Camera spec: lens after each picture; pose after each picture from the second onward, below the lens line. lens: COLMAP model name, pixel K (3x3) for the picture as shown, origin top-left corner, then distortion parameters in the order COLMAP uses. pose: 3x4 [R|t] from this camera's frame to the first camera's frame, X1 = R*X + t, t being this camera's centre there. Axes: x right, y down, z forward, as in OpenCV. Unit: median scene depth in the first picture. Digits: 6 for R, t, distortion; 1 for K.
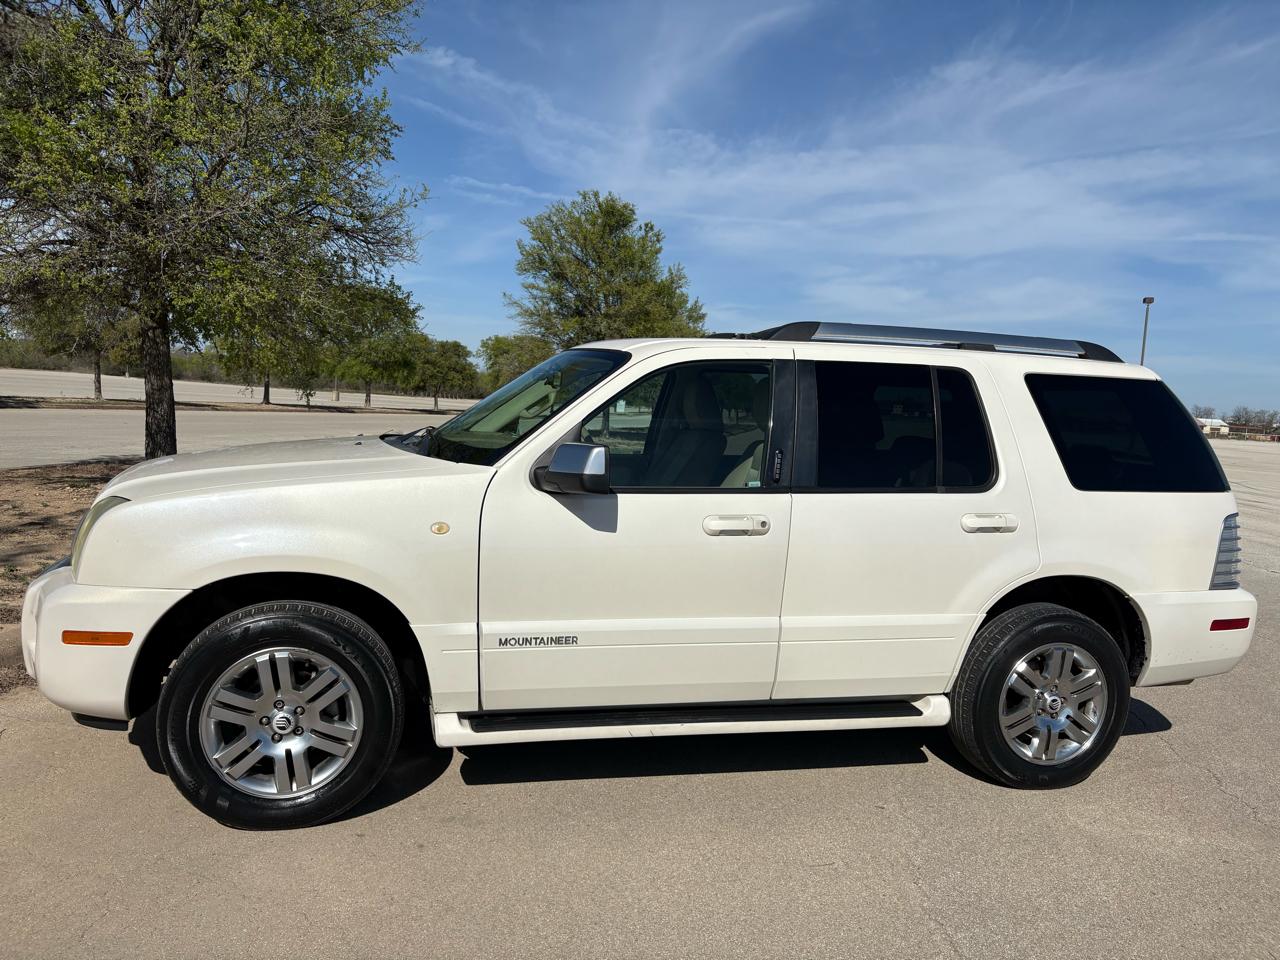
lens RADIAL K [[980.8, 0, 635.1], [0, 980.8, 481.1], [0, 0, 1]] dist [0.041605, -0.043591]
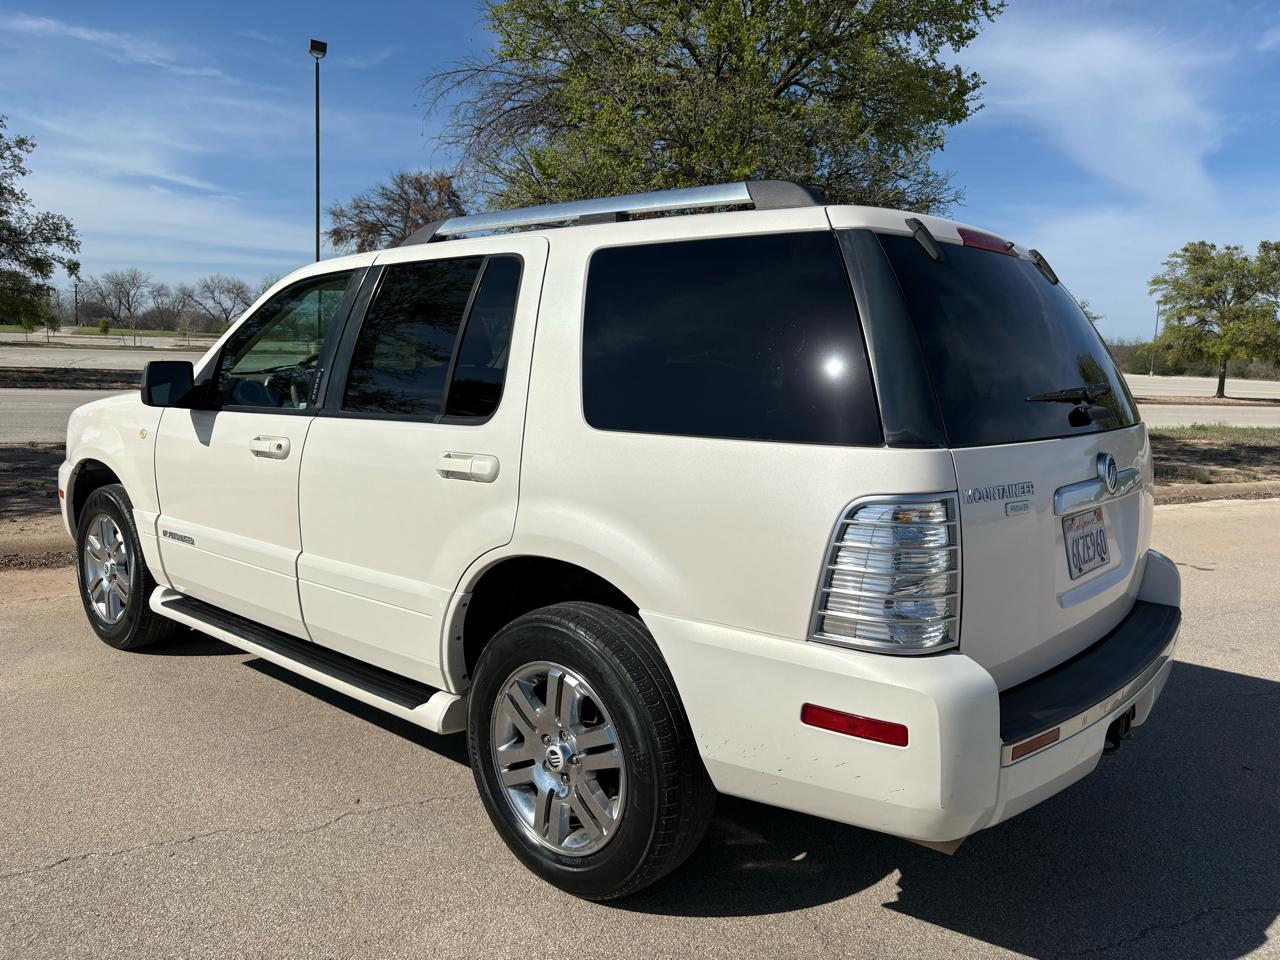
lens RADIAL K [[980.8, 0, 649.5], [0, 980.8, 487.4], [0, 0, 1]] dist [0.041605, -0.043591]
pose [[0.558867, 0.070597, -0.826247, 0.980449], [-0.066450, 0.996978, 0.040238, 0.019116], [0.826591, 0.032416, 0.561869, 0.682633]]
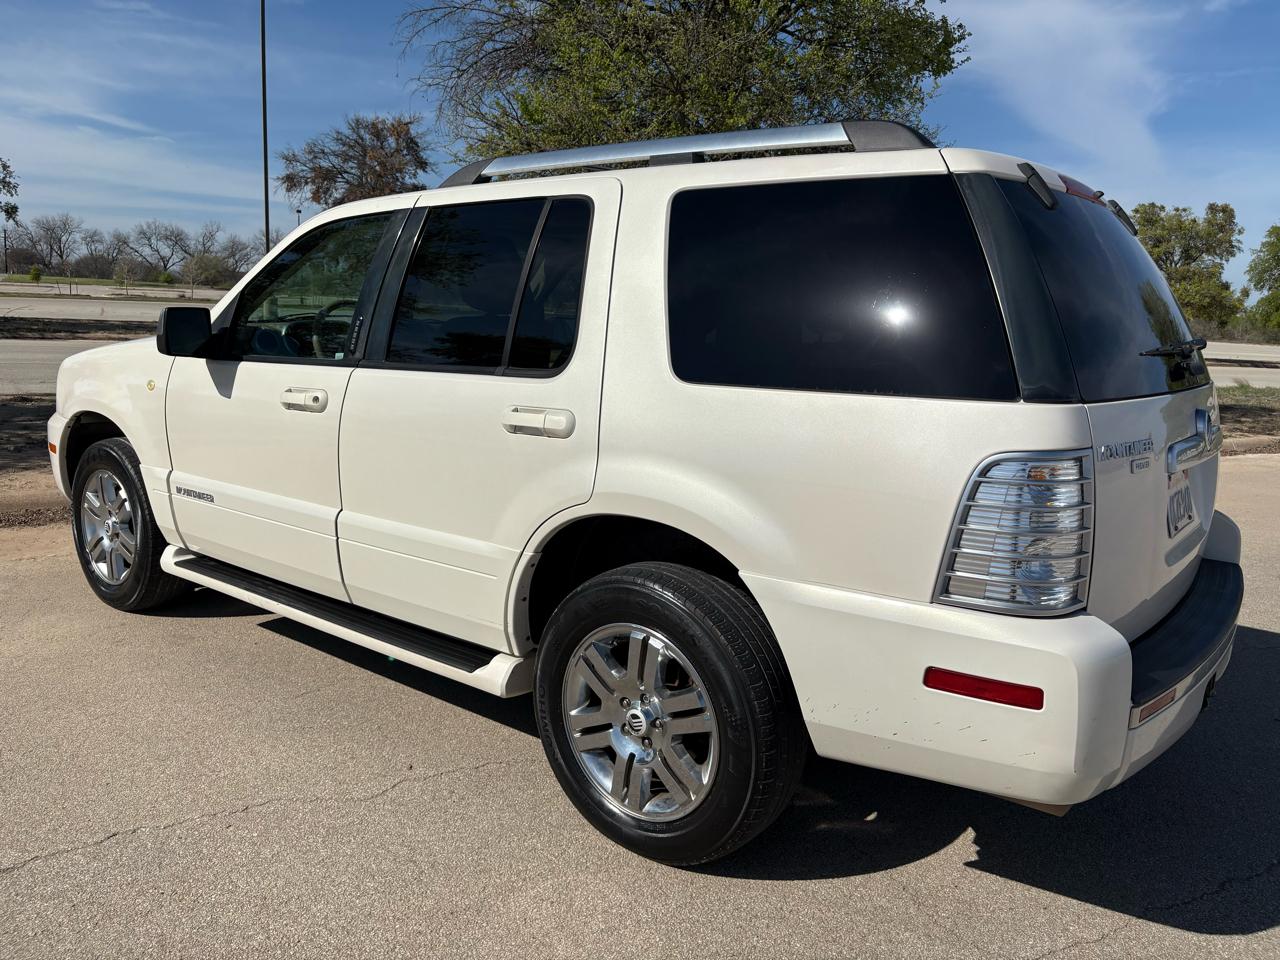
lens RADIAL K [[980.8, 0, 660.4], [0, 980.8, 486.2], [0, 0, 1]] dist [0.041605, -0.043591]
pose [[0.602494, 0.106398, -0.791000, 0.914168], [-0.070884, 0.994291, 0.079751, 0.025774], [0.794969, 0.008020, 0.606597, 0.631971]]
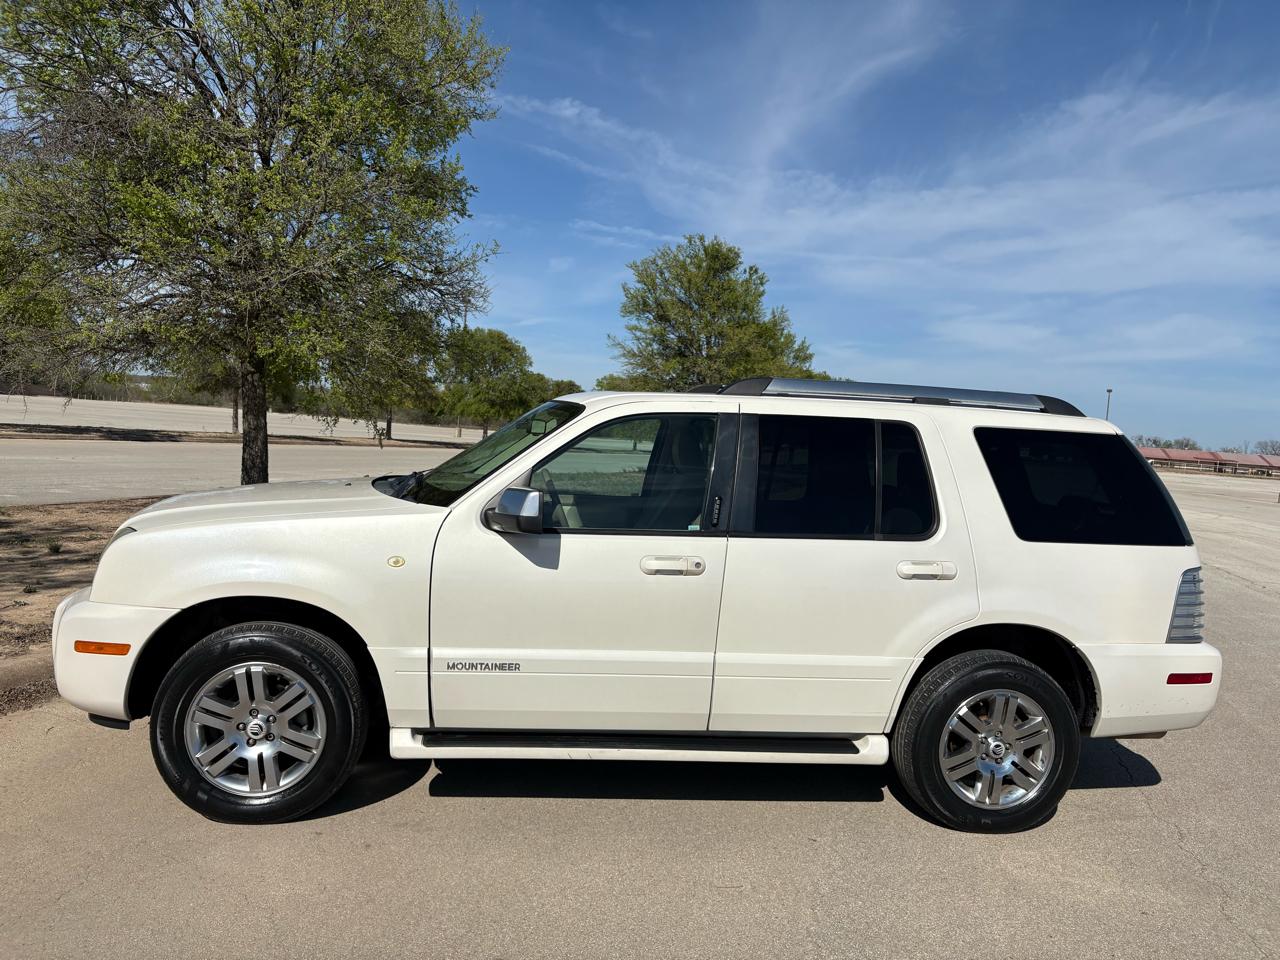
lens RADIAL K [[980.8, 0, 635.9], [0, 980.8, 478.0], [0, 0, 1]] dist [0.041605, -0.043591]
pose [[0.992359, 0.015557, -0.122400, 0.172730], [-0.020598, 0.998986, -0.040026, -0.006698], [0.121653, 0.042241, 0.991673, -0.072555]]
